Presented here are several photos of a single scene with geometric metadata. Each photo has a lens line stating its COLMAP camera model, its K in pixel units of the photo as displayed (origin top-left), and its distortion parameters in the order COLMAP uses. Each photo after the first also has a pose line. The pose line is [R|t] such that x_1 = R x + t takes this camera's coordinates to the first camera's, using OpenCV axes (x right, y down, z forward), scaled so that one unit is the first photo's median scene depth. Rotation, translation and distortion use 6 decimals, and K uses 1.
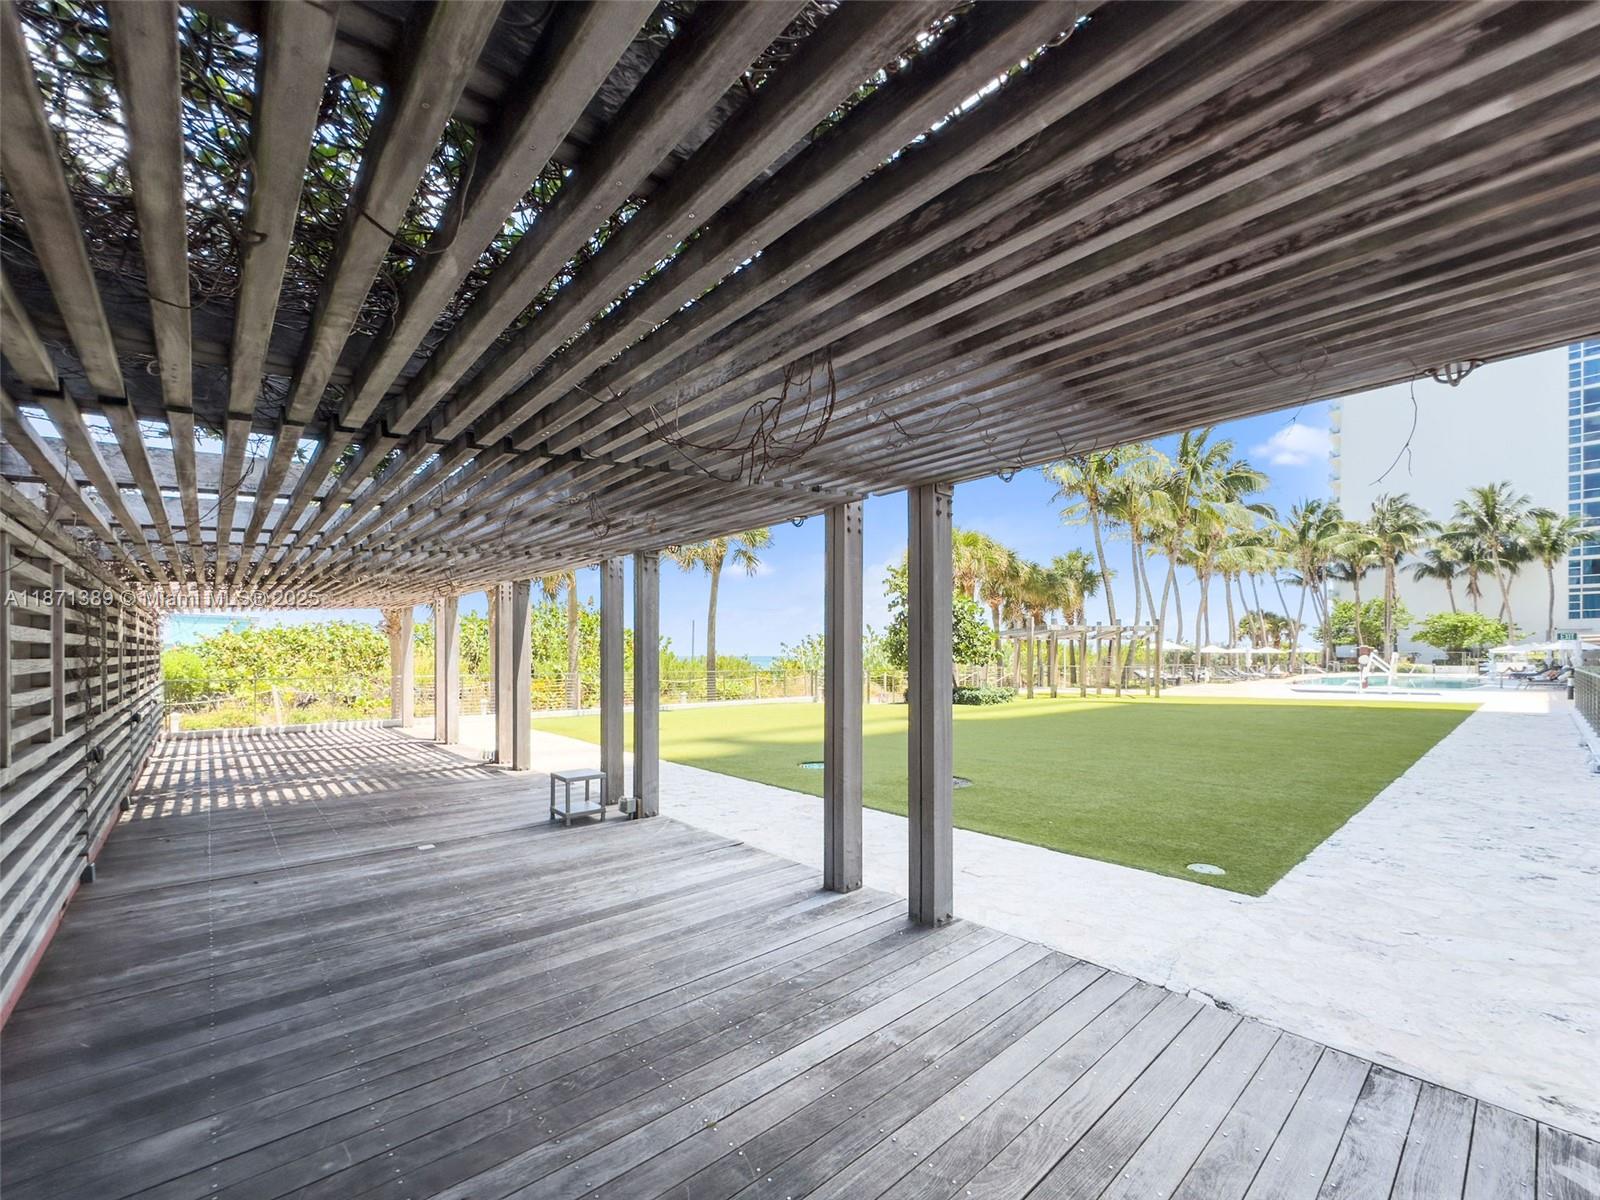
lens RADIAL K [[658.8, 0, 797.4], [0, 658.8, 670.0], [0, 0, 1]] dist [0.000735, 0.000043]
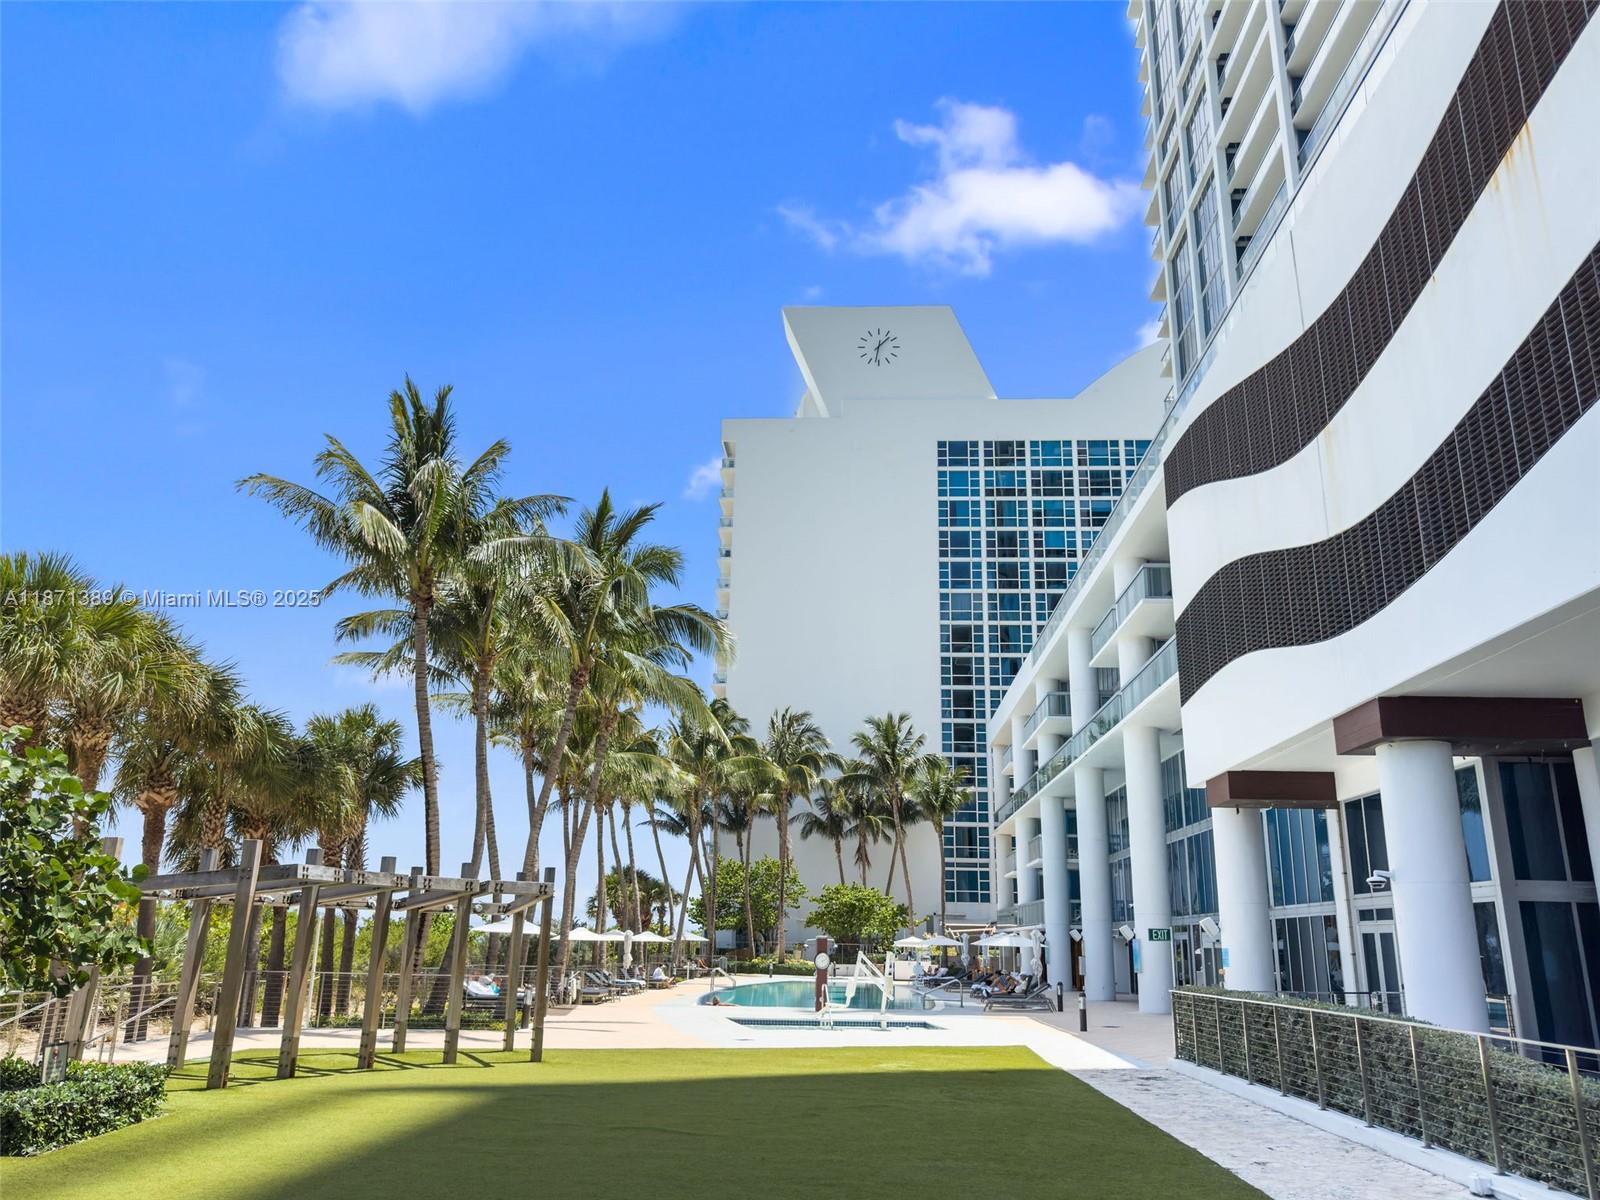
lens RADIAL K [[1150.8, 0, 800.0], [0, 1150.8, 600.0], [0, 0, 1]] dist [0.002387, 0.006036]
pose [[0.703013, 0.217186, 0.677203, 0.055319], [-0.004370, 0.953529, -0.301270, -0.008649], [-0.711164, 0.208838, 0.671292, 0.171322]]
